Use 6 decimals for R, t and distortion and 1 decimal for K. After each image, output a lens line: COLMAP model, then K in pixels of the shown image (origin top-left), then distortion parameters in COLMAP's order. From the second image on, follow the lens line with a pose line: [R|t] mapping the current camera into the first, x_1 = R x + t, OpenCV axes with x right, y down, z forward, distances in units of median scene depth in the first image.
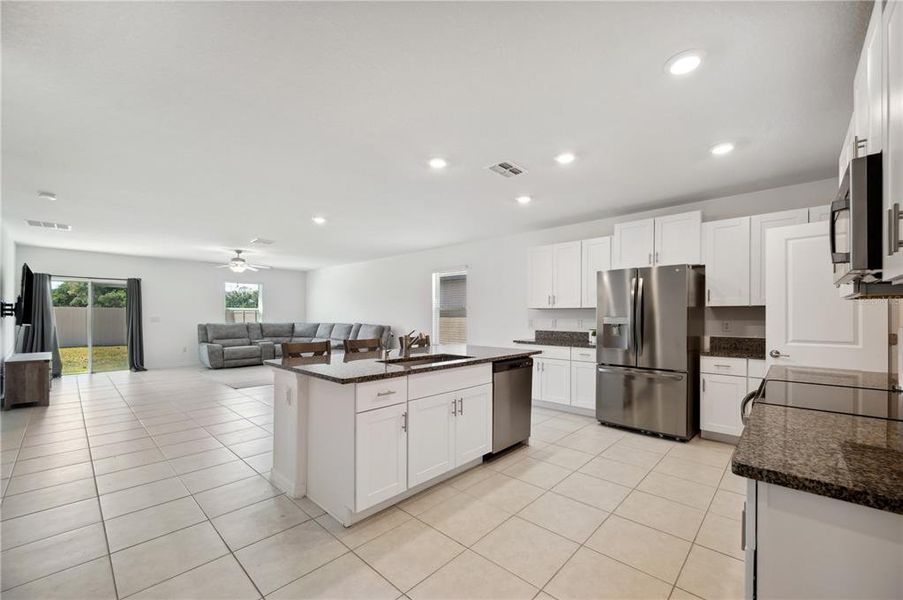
lens RADIAL K [[359.2, 0, 456.6], [0, 359.2, 315.7], [0, 0, 1]] dist [0.001578, -0.000936]
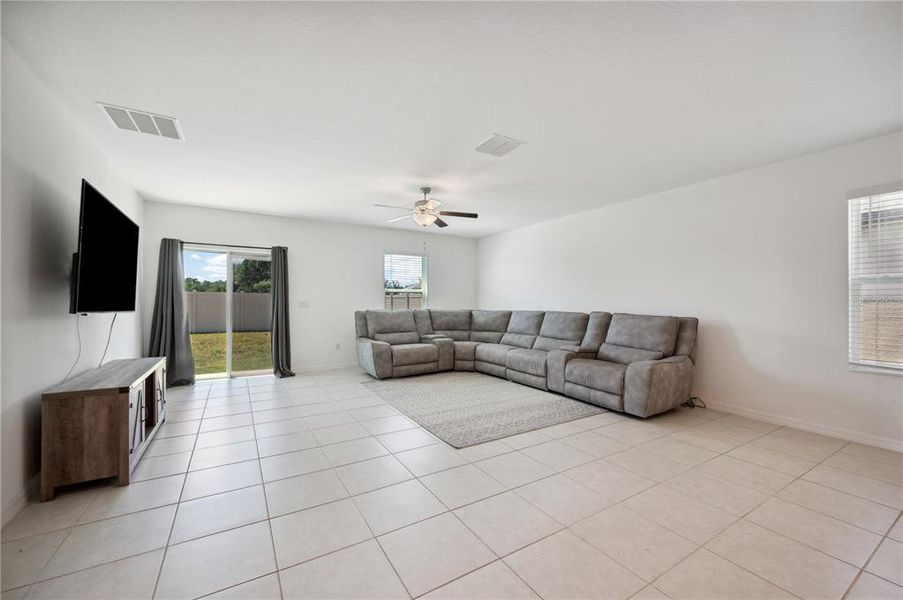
lens RADIAL K [[359.2, 0, 459.8], [0, 359.2, 303.0], [0, 0, 1]] dist [0.001578, -0.000936]
pose [[0.964540, 0.001681, -0.263930, -0.525296], [-0.001442, 0.999998, 0.001101, 0.009877], [0.263931, -0.000681, 0.964541, 0.586342]]
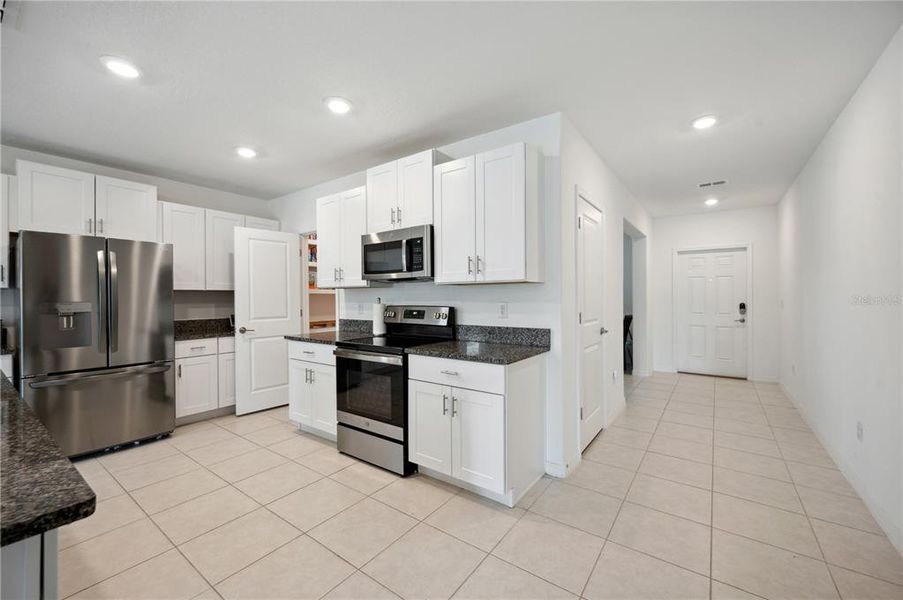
lens RADIAL K [[359.2, 0, 452.6], [0, 359.2, 299.0], [0, 0, 1]] dist [0.001578, -0.000936]
pose [[-0.115181, -0.006623, 0.993322, -0.234986], [0.007470, 0.999944, 0.007533, -0.002223], [-0.993316, 0.008288, -0.115125, 0.244883]]
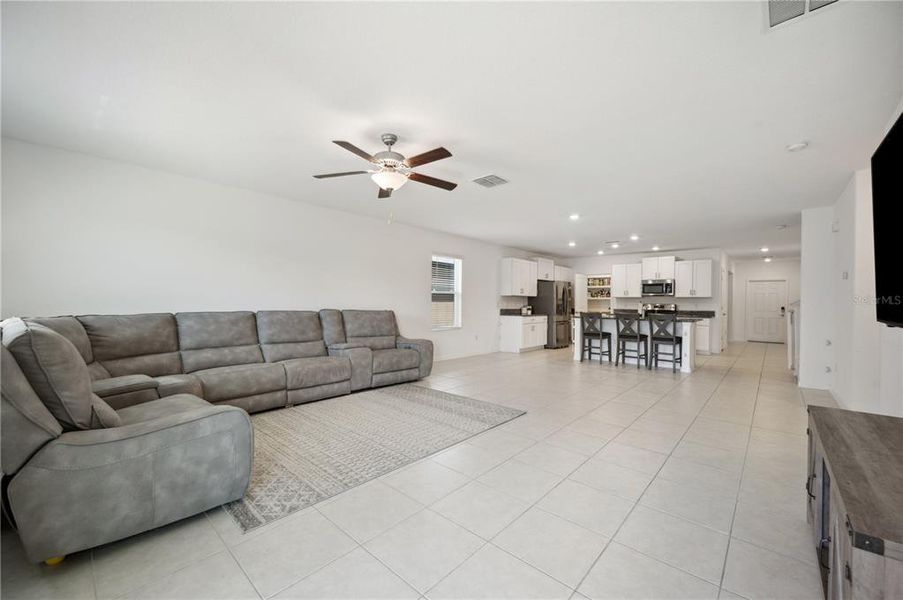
lens RADIAL K [[359.2, 0, 451.4], [0, 359.2, 305.1], [0, 0, 1]] dist [0.001578, -0.000936]
pose [[-0.013519, -0.008370, 0.999874, -1.353364], [-0.008661, 0.999928, 0.008254, 0.012047], [-0.999871, -0.008548, -0.013590, 1.245008]]
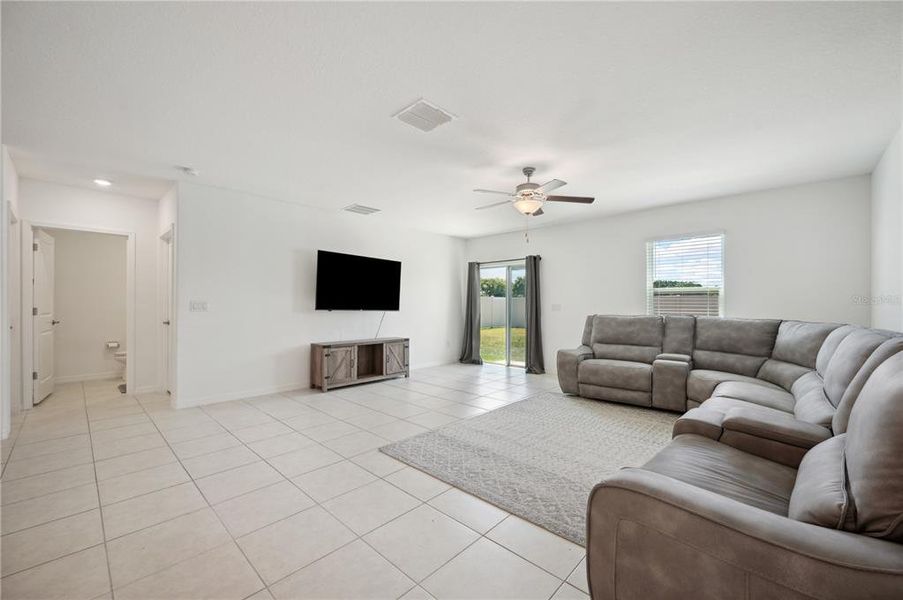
lens RADIAL K [[359.2, 0, 448.8], [0, 359.2, 306.5], [0, 0, 1]] dist [0.001578, -0.000936]
pose [[-0.012761, -0.002073, -0.999916, -0.146395], [-0.004870, 0.999986, -0.002011, 0.015500], [0.999907, 0.004843, -0.012771, 1.198152]]
